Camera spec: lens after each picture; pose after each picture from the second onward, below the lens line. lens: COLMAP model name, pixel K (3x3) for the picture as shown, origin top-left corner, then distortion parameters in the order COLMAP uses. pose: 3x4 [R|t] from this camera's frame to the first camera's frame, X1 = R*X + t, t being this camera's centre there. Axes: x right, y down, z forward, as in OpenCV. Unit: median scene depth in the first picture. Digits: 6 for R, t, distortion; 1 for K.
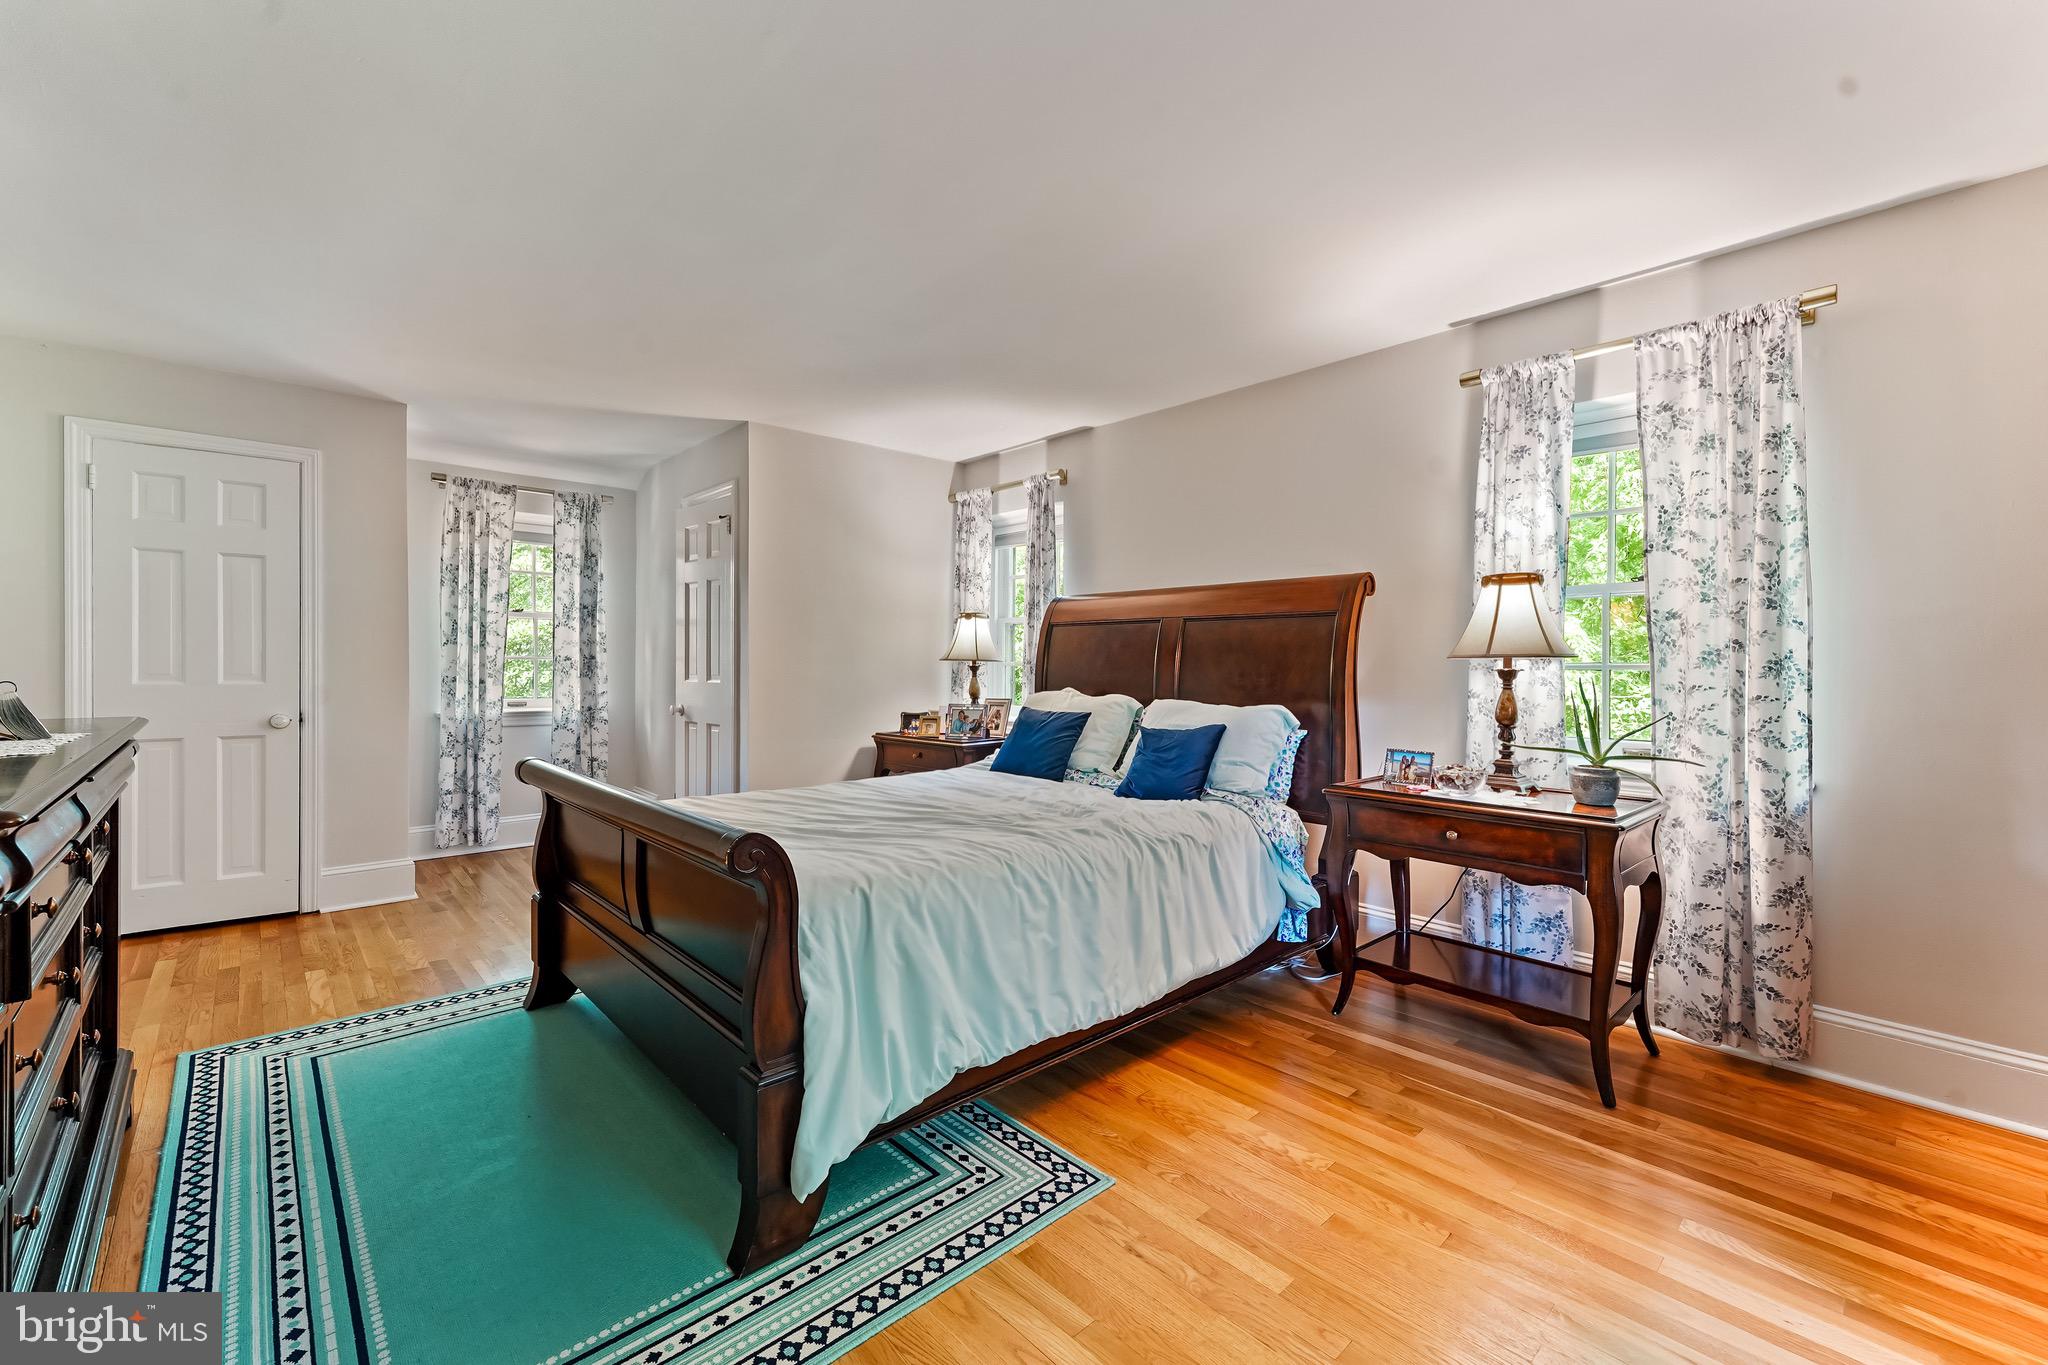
lens RADIAL K [[836.3, 0, 1012.5], [0, 836.3, 671.8], [0, 0, 1]] dist [0.009486, 0.000053]
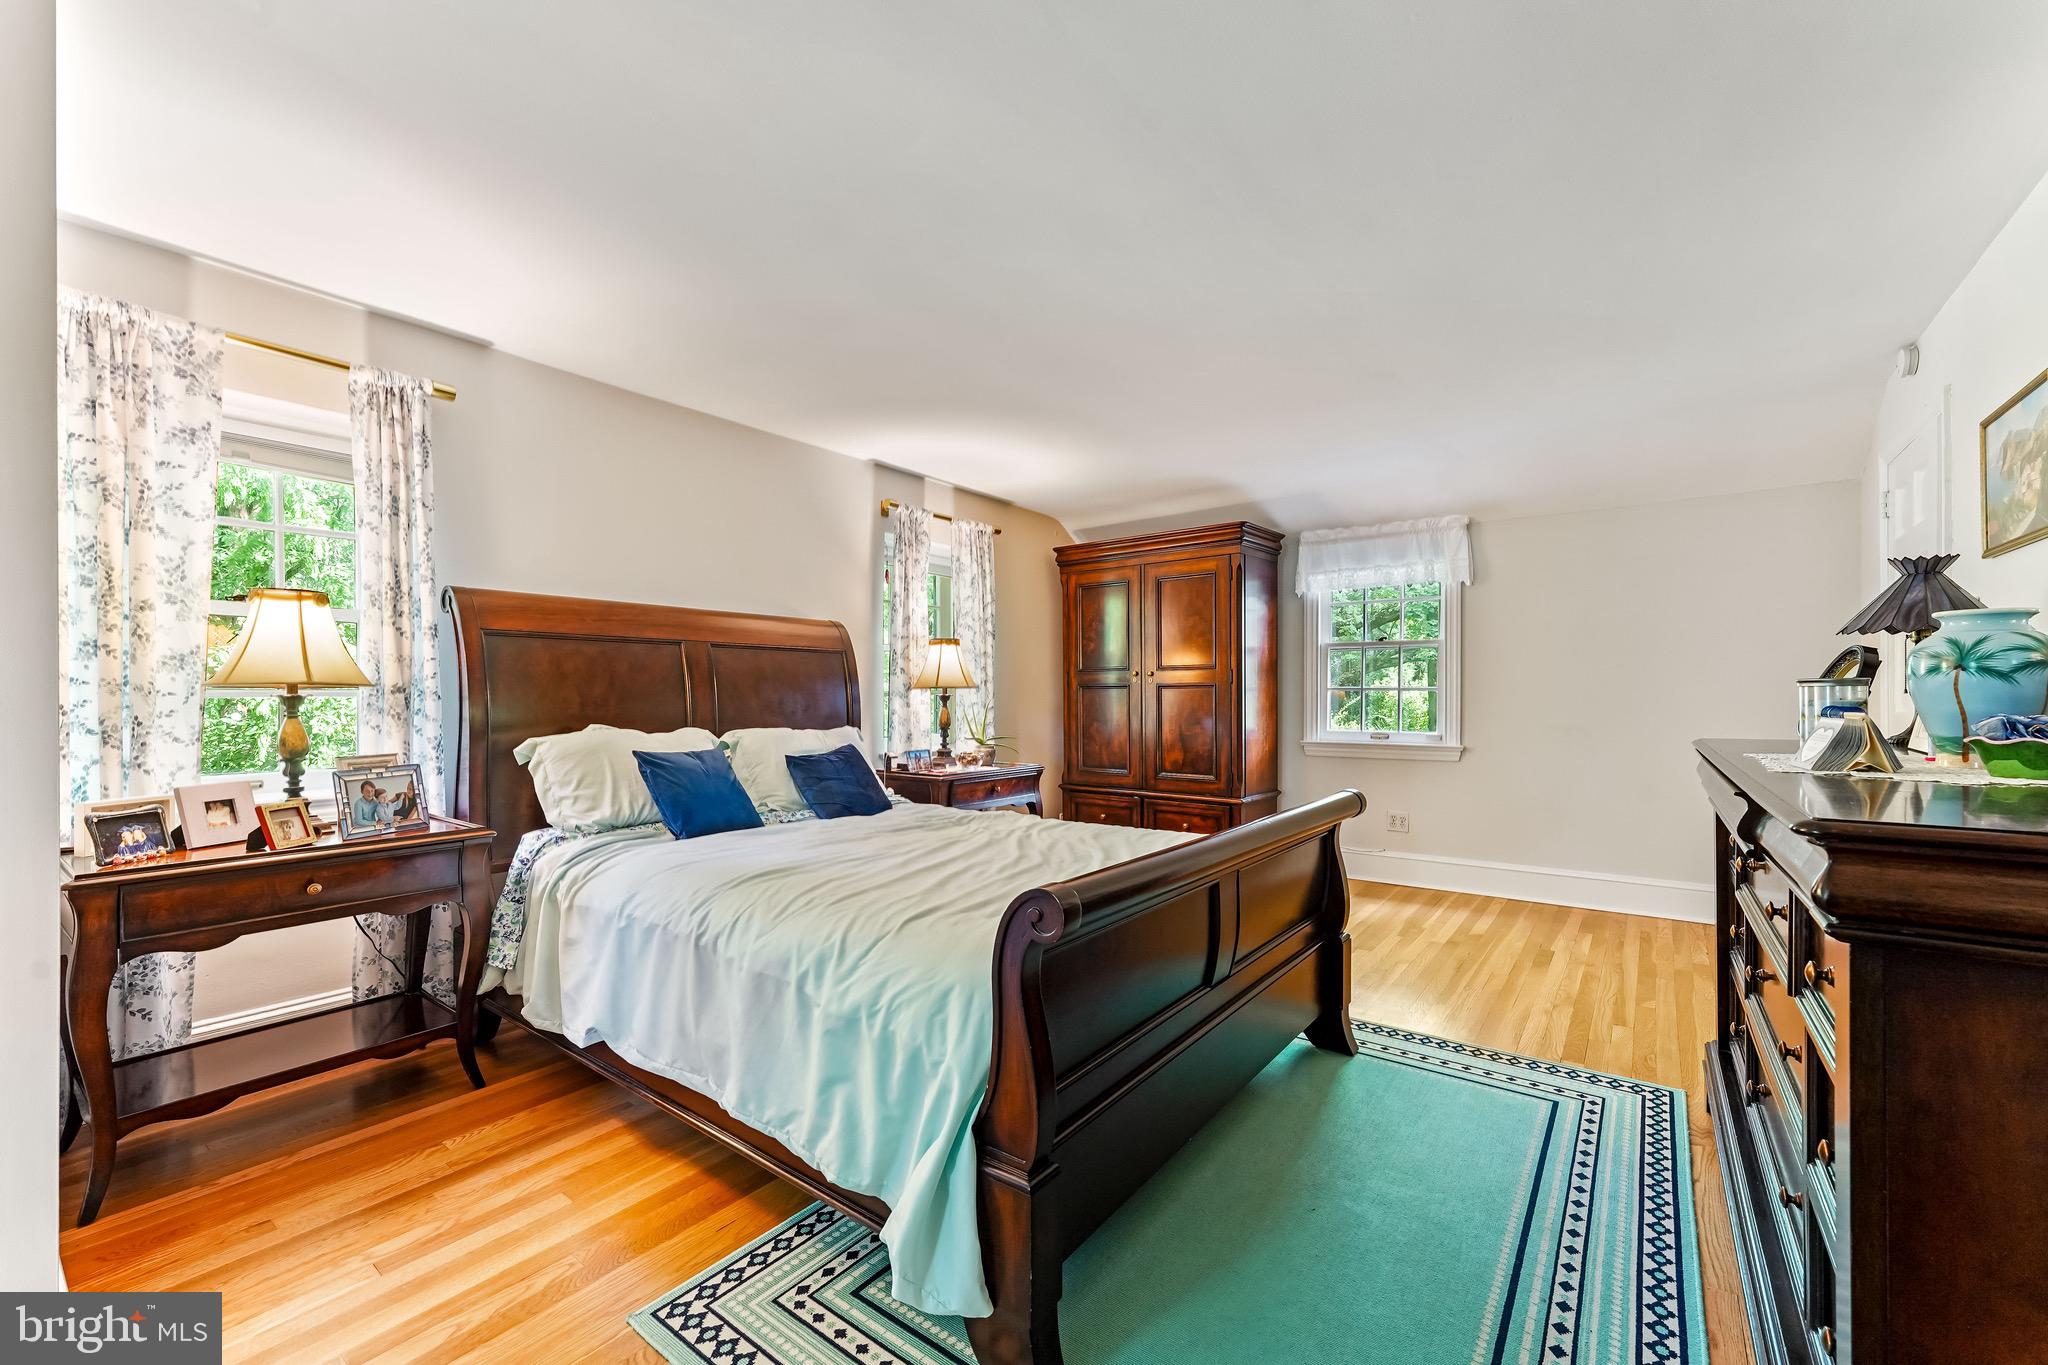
lens RADIAL K [[836.3, 0, 1014.3], [0, 836.3, 688.0], [0, 0, 1]] dist [0.009486, 0.000053]
pose [[-0.178454, -0.003762, 0.983941, -0.862920], [0.001308, 0.999991, 0.004061, -0.018477], [-0.983947, 0.002012, -0.178447, 0.914313]]
